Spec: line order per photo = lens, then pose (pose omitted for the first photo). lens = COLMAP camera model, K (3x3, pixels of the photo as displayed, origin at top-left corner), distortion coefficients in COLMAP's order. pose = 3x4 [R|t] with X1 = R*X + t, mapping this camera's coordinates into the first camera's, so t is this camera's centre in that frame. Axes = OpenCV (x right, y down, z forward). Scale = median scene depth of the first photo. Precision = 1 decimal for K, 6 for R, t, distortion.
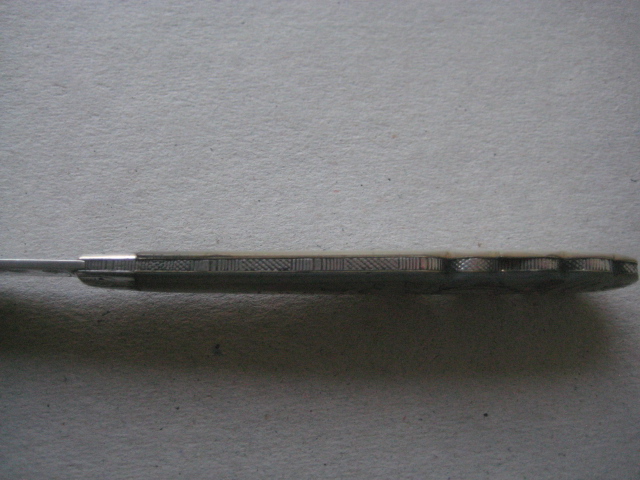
lens RADIAL K [[662.3, 0, 316.2], [0, 662.3, 249.8], [0, 0, 1]] dist [-0.172115, 0.175928]
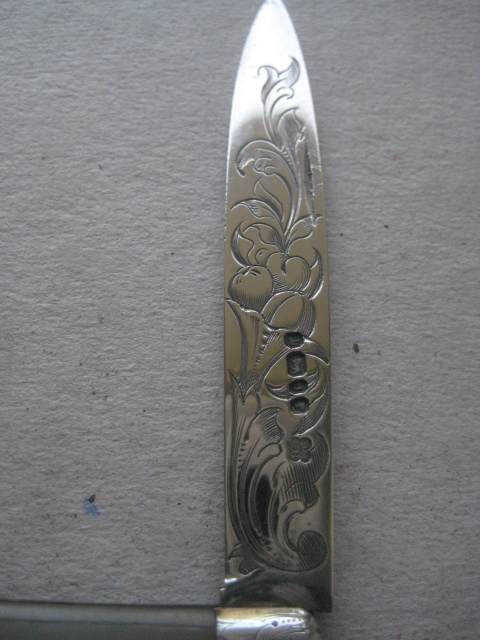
lens RADIAL K [[662.3, 0, 240.0], [0, 662.3, 320.0], [0, 0, 1]] dist [-0.172115, 0.175928]
pose [[0.998712, 0.042275, -0.028063, -0.004573], [-0.040614, 0.997529, 0.057328, -0.049004], [0.030418, -0.056115, 0.997961, 0.379089]]
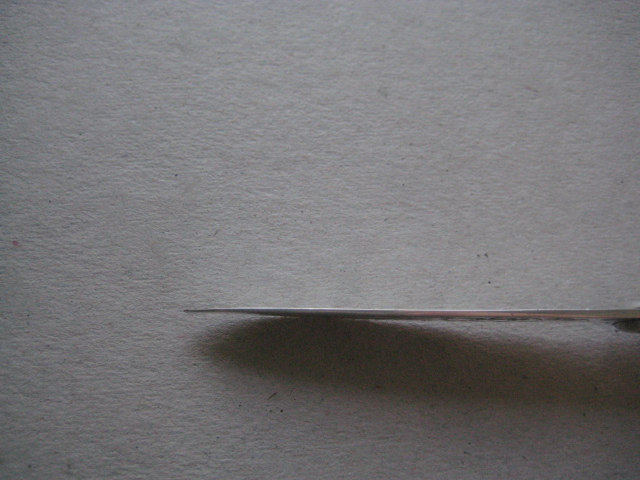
lens RADIAL K [[662.3, 0, 316.2], [0, 662.3, 249.8], [0, 0, 1]] dist [-0.172115, 0.175928]
pose [[0.999254, 0.037494, -0.009233, -0.717355], [-0.037070, 0.998411, 0.042440, -0.038585], [0.010809, -0.042066, 0.999056, -0.009869]]
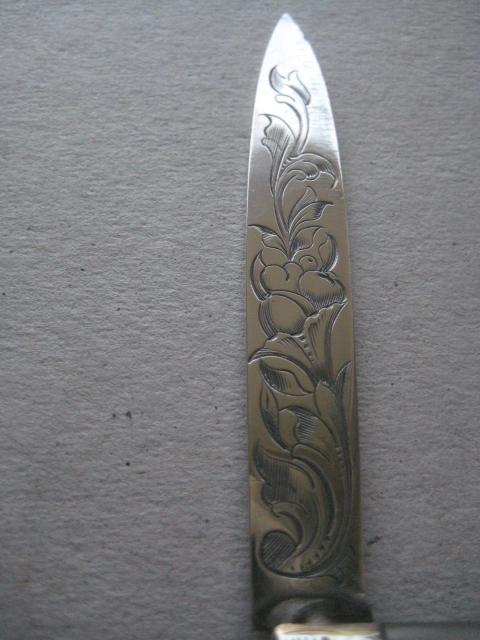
lens RADIAL K [[662.3, 0, 240.0], [0, 662.3, 320.0], [0, 0, 1]] dist [-0.172115, 0.175928]
pose [[0.998104, 0.033634, -0.051540, -0.373072], [-0.035562, 0.998683, -0.036974, -0.060211], [0.050229, 0.038737, 0.997986, 0.390761]]
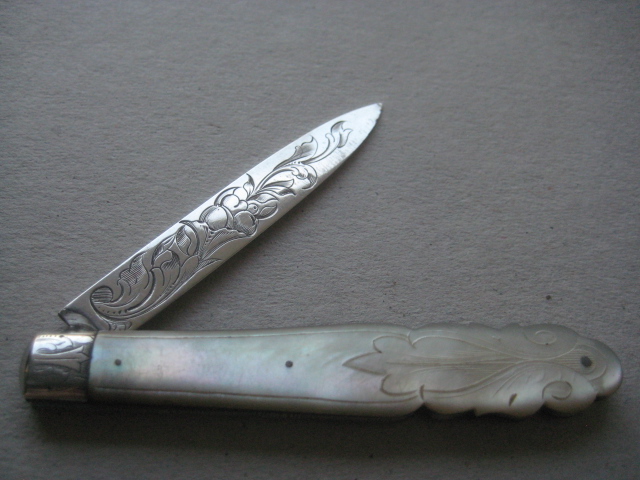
lens RADIAL K [[662.3, 0, 316.2], [0, 662.3, 249.8], [0, 0, 1]] dist [-0.172115, 0.175928]
pose [[0.998575, 0.019518, 0.049676, -0.293257], [-0.010158, 0.983225, -0.182114, 0.108860], [-0.052398, 0.181350, 0.982022, 0.052392]]
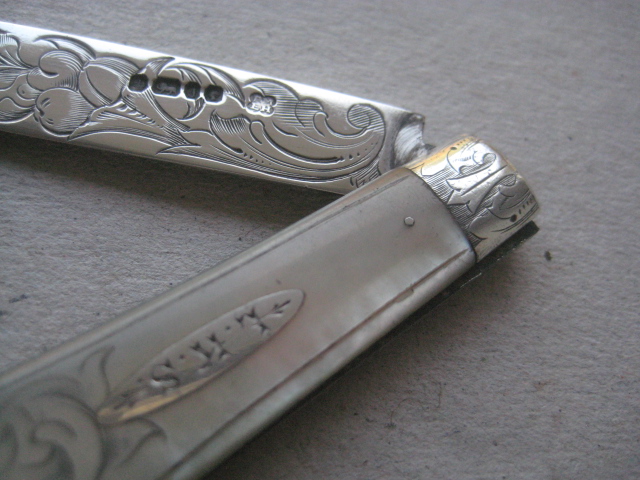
lens RADIAL K [[662.3, 0, 316.2], [0, 662.3, 249.8], [0, 0, 1]] dist [-0.172115, 0.175928]
pose [[0.987094, 0.138972, 0.079571, -0.136963], [-0.131626, 0.987102, -0.091132, 0.068560], [-0.091210, 0.079482, 0.992655, 0.465942]]
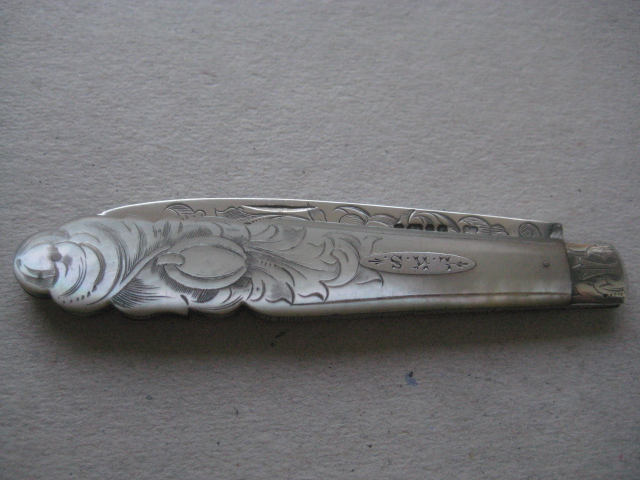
lens RADIAL K [[662.3, 0, 316.2], [0, 662.3, 249.8], [0, 0, 1]] dist [-0.172115, 0.175928]
pose [[0.999771, 0.020651, 0.005637, -0.253880], [-0.020510, 0.999501, -0.024030, 0.004069], [-0.006131, 0.023909, 0.999695, 0.110084]]
